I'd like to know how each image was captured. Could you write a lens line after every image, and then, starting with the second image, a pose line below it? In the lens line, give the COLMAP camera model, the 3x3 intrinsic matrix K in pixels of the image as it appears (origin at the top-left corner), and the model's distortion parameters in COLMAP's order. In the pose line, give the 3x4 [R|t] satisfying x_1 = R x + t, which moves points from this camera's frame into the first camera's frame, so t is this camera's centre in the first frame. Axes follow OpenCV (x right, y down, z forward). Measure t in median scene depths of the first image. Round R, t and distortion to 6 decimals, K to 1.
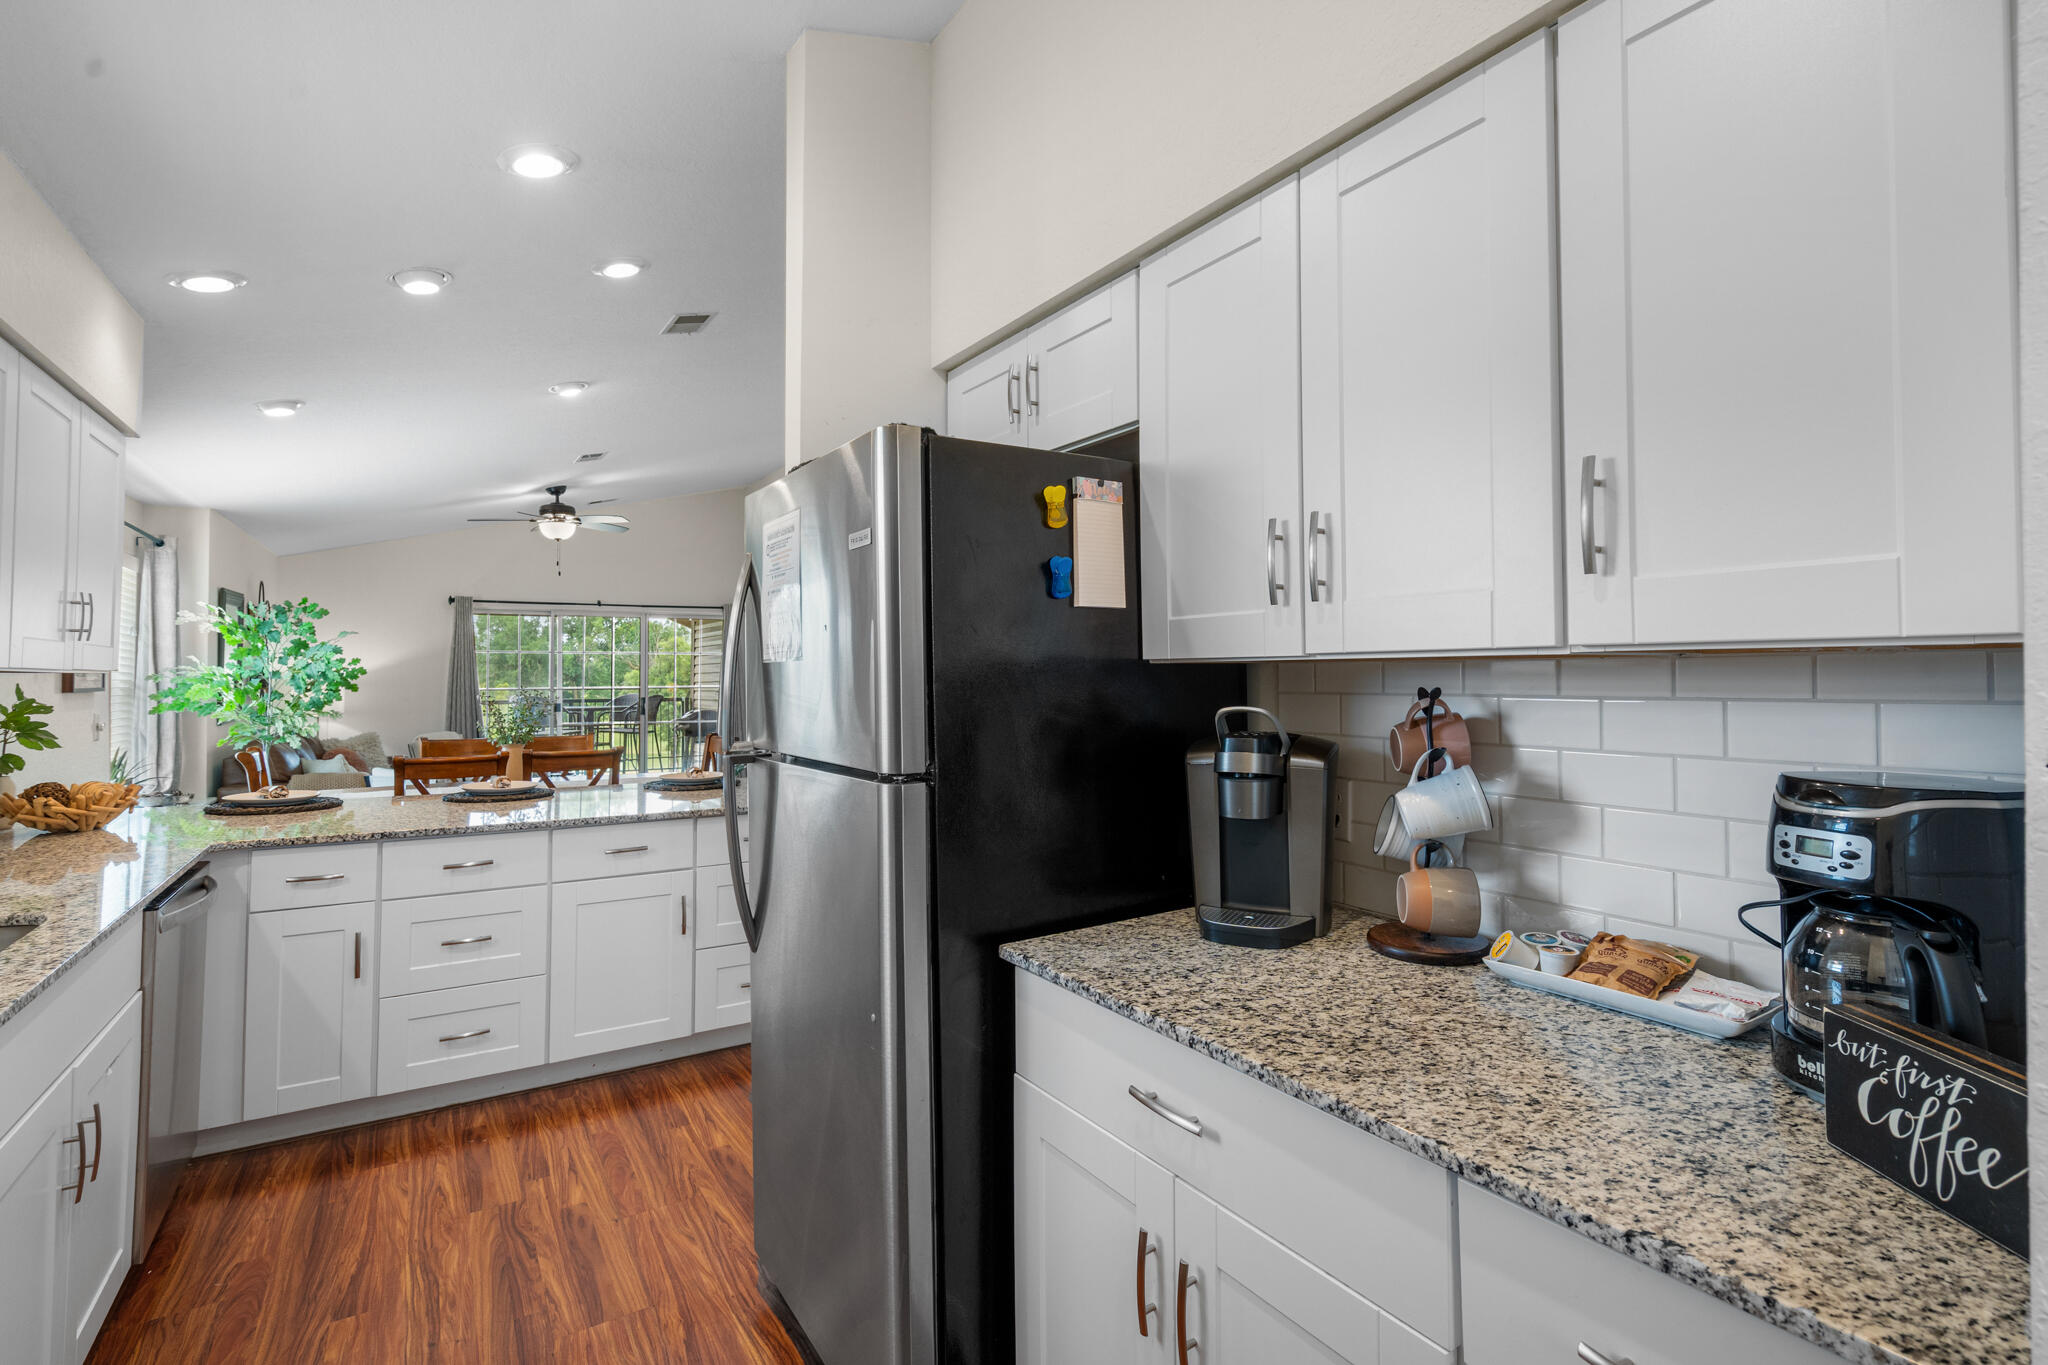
lens RADIAL K [[925.8, 0, 1024.0], [0, 925.8, 682.5], [0, 0, 1]] dist [-0.000371, 0.000155]
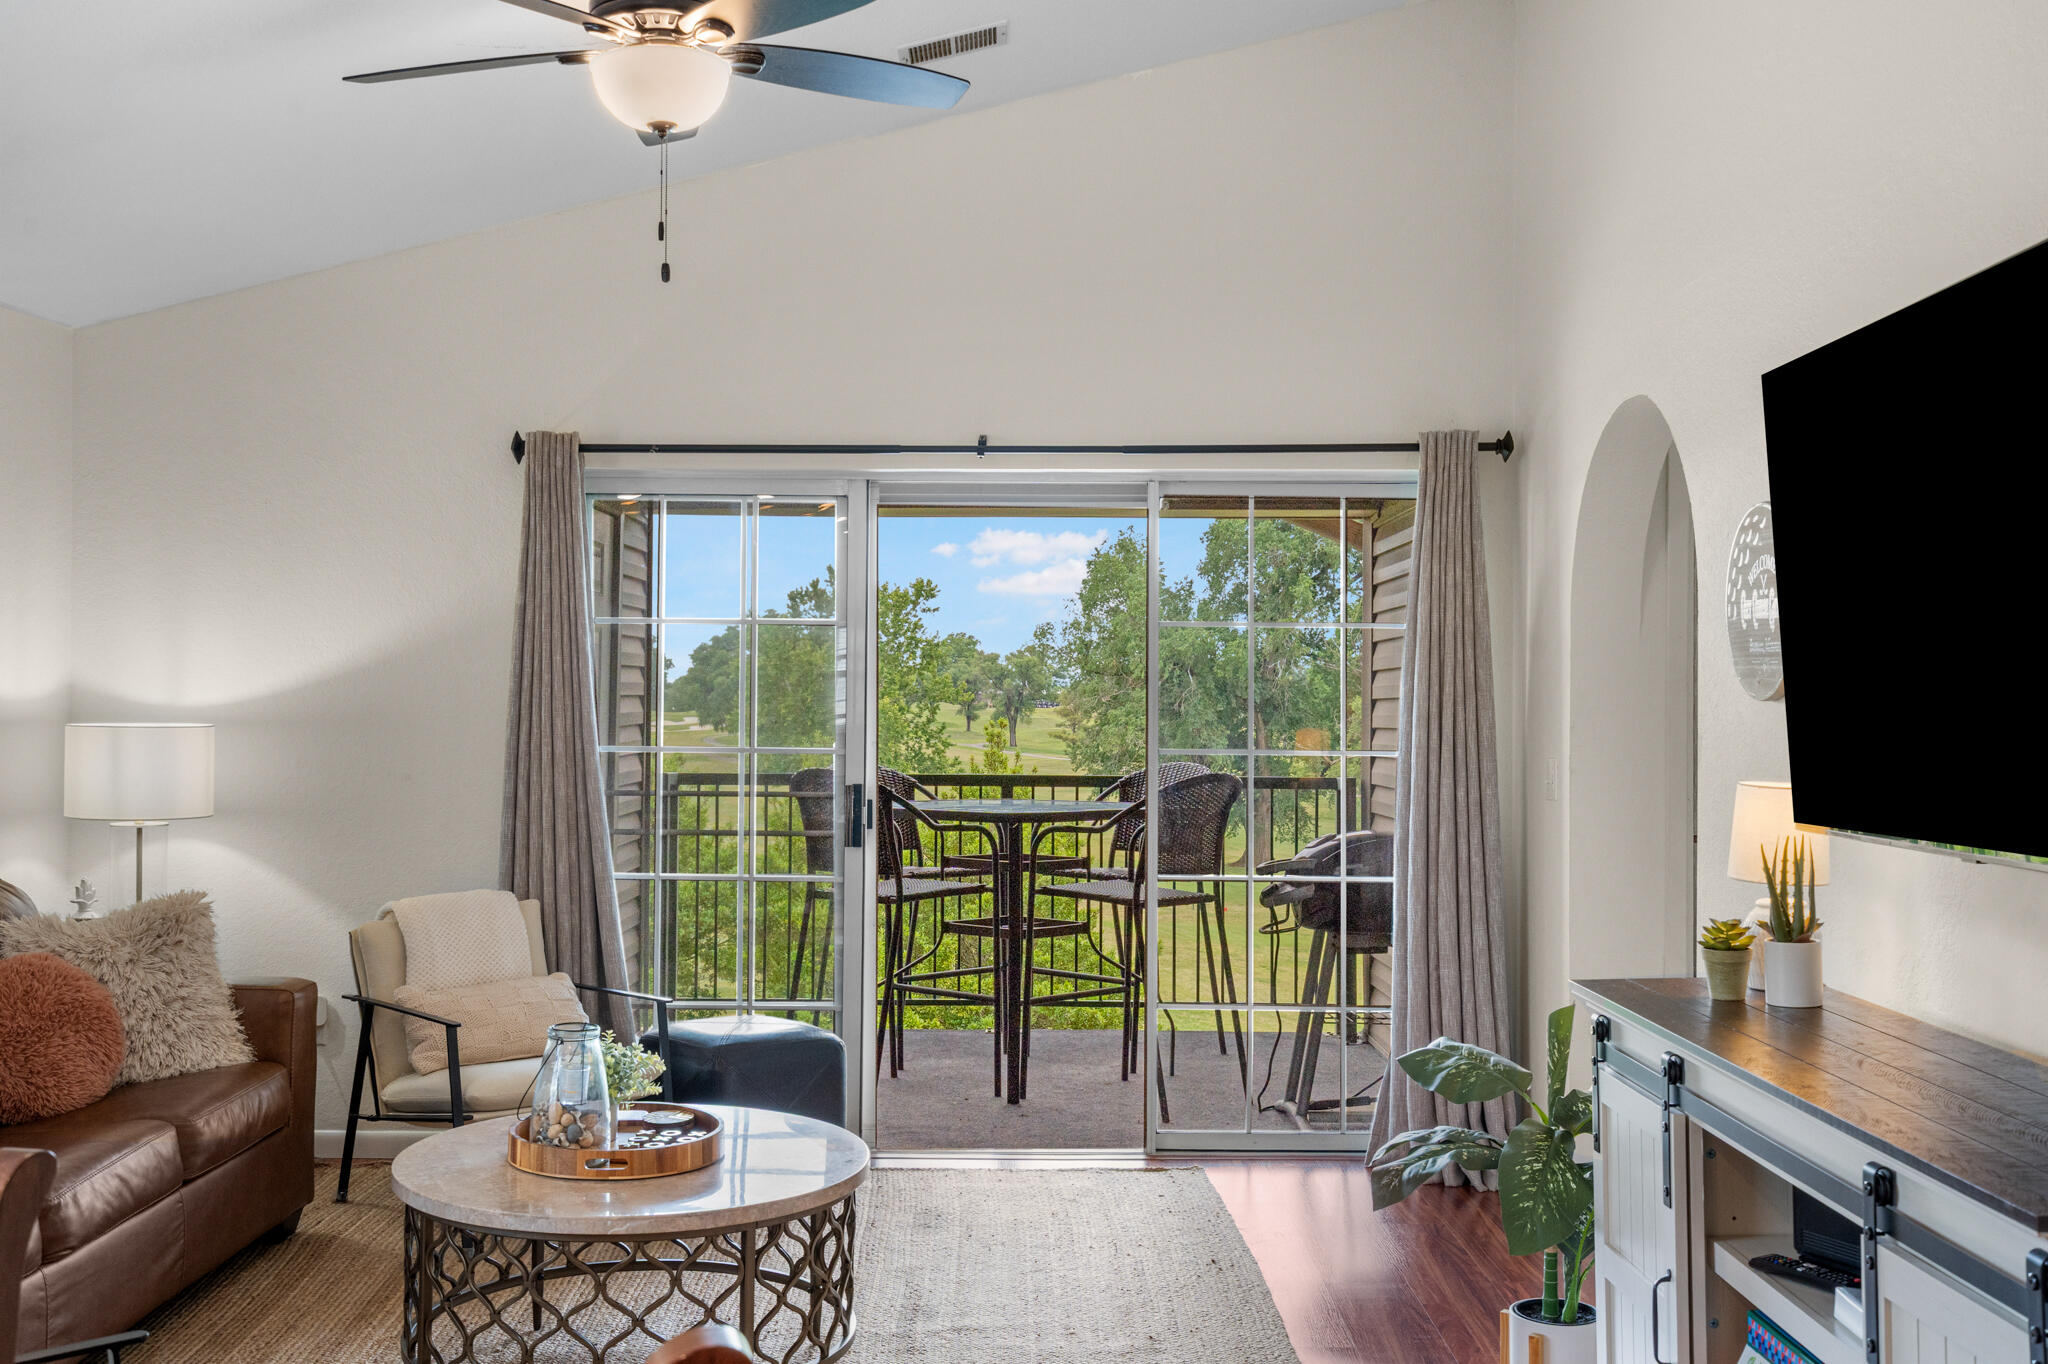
lens RADIAL K [[2042.1, 0, 1024.0], [0, 2042.1, 682.0], [0, 0, 1]] dist [0.002701, 0.008459]
pose [[0.838264, 0.002048, -0.545261, -0.143938], [-0.012728, 0.999794, -0.015812, -0.006155], [0.545116, 0.020195, 0.838117, 0.620368]]
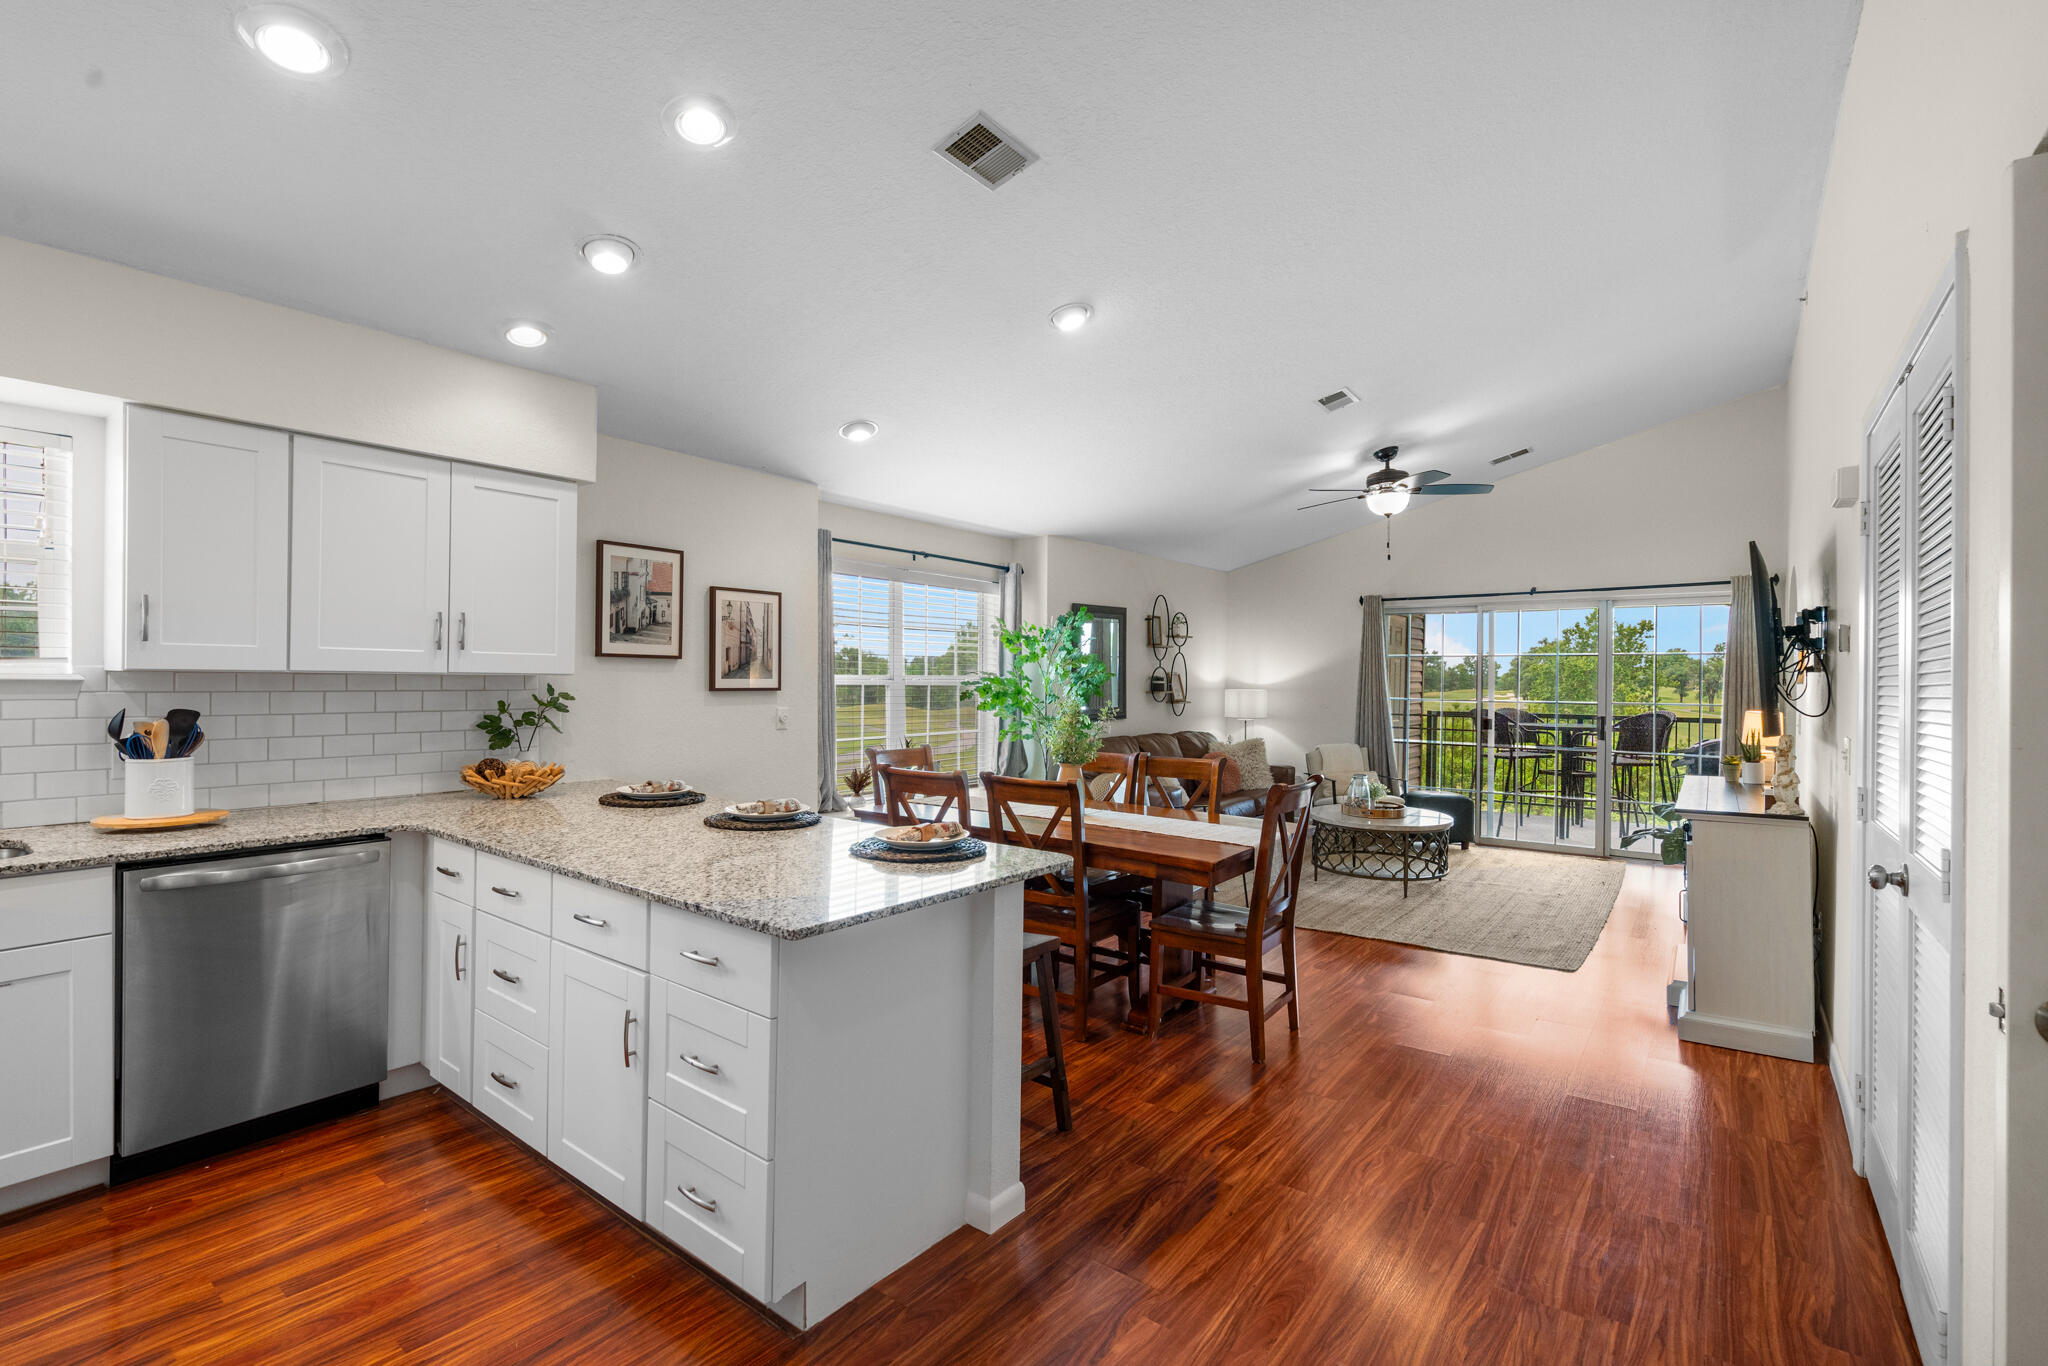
lens RADIAL K [[925.8, 0, 1024.0], [0, 925.8, 683.0], [0, 0, 1]] dist [-0.000371, 0.000155]
pose [[0.338932, 0.008754, -0.940770, 0.148686], [-0.018711, 0.999822, 0.002563, -0.004125], [0.940625, 0.016734, 0.339035, 0.432931]]
